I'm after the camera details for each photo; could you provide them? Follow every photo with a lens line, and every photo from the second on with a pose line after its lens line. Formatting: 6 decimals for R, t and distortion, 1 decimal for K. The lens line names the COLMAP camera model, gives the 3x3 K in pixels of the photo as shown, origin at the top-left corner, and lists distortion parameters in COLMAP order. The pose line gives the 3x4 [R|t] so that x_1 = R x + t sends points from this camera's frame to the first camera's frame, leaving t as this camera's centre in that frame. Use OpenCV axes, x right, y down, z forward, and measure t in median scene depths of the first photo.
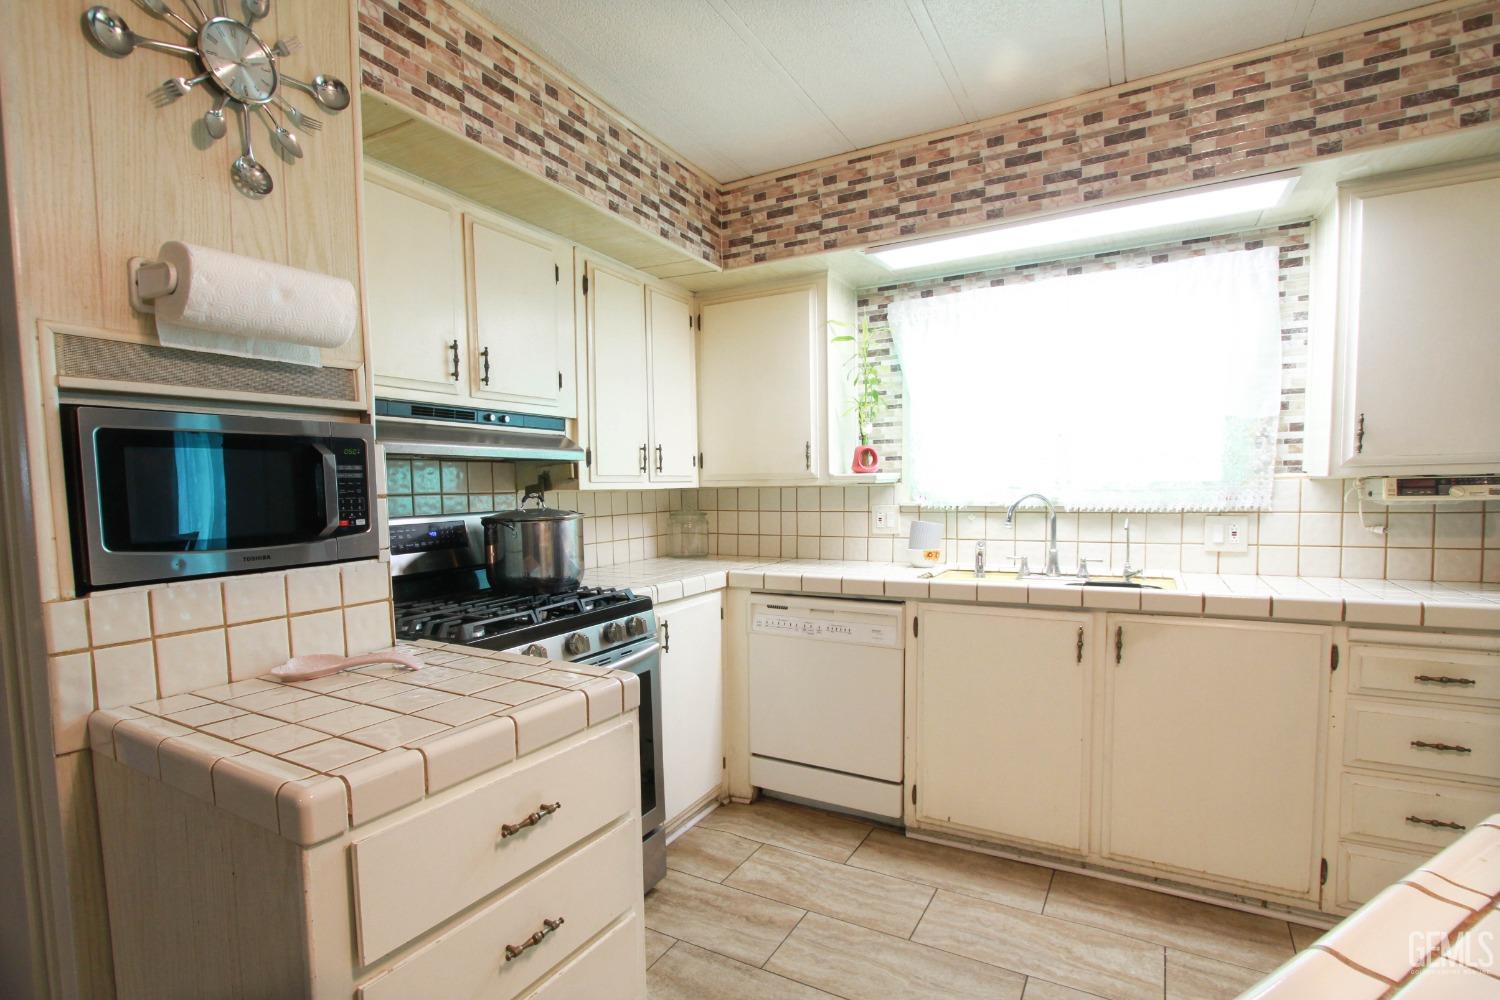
lens RADIAL K [[710.5, 0, 754.9], [0, 710.5, 535.9], [0, 0, 1]] dist [-0.010028, -0.000464]
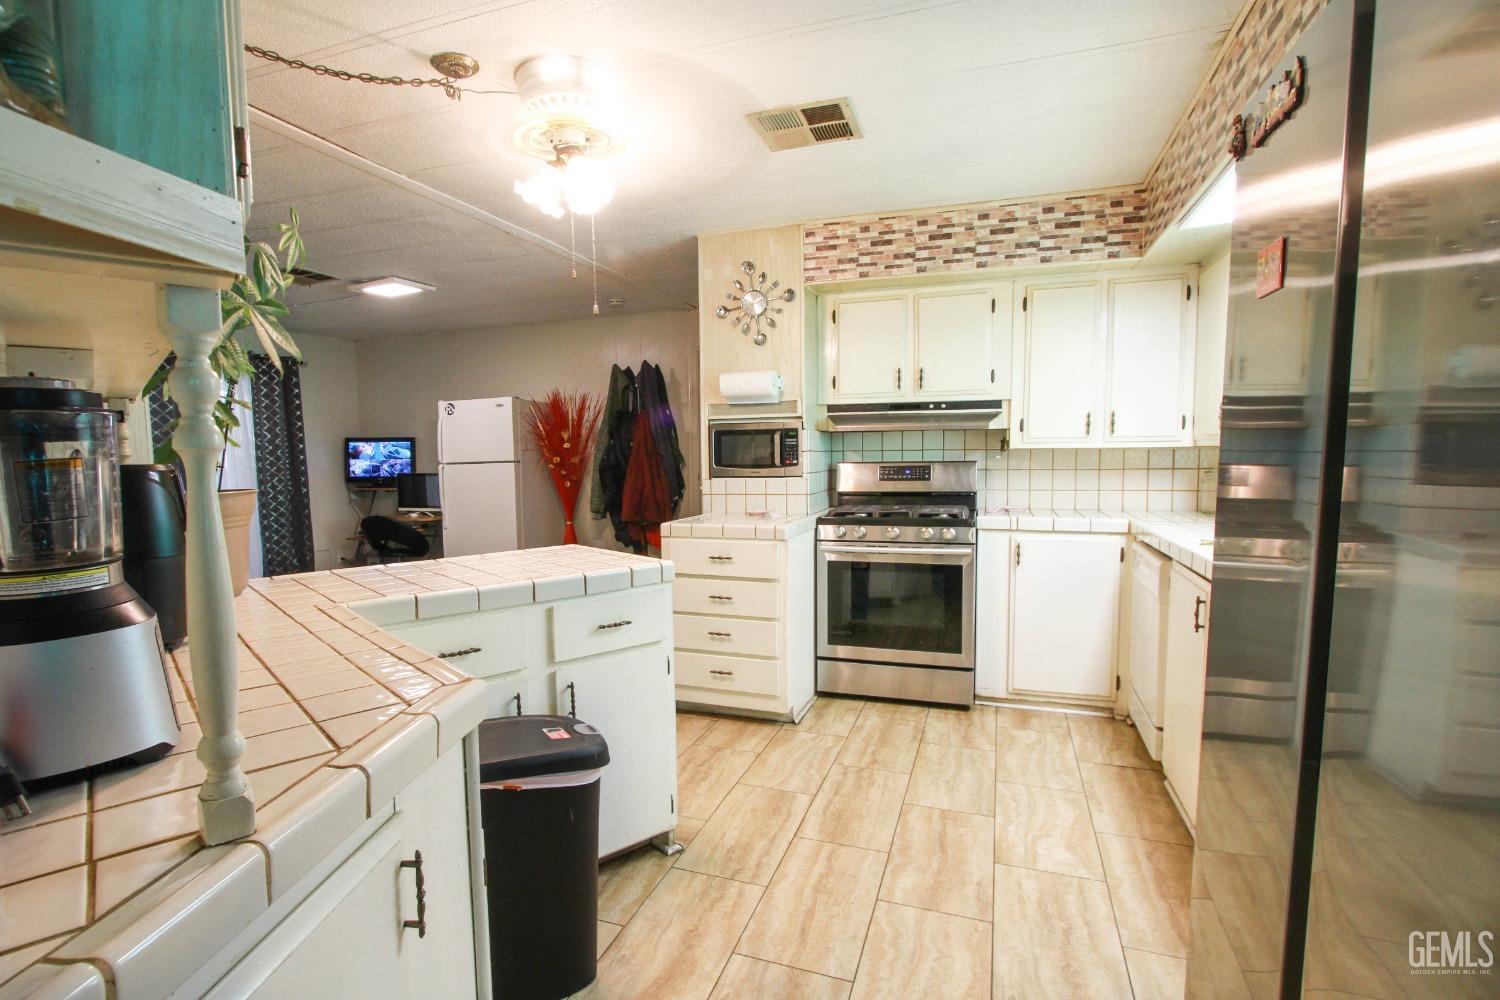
lens RADIAL K [[671.4, 0, 750.0], [0, 671.4, 500.0], [0, 0, 1]] dist [-0.002056, -0.000099]
pose [[0.265415, 0.089006, -0.960017, 1.269739], [-0.060483, 0.995306, 0.075556, -0.041691], [0.962235, 0.038011, 0.269552, 0.164186]]
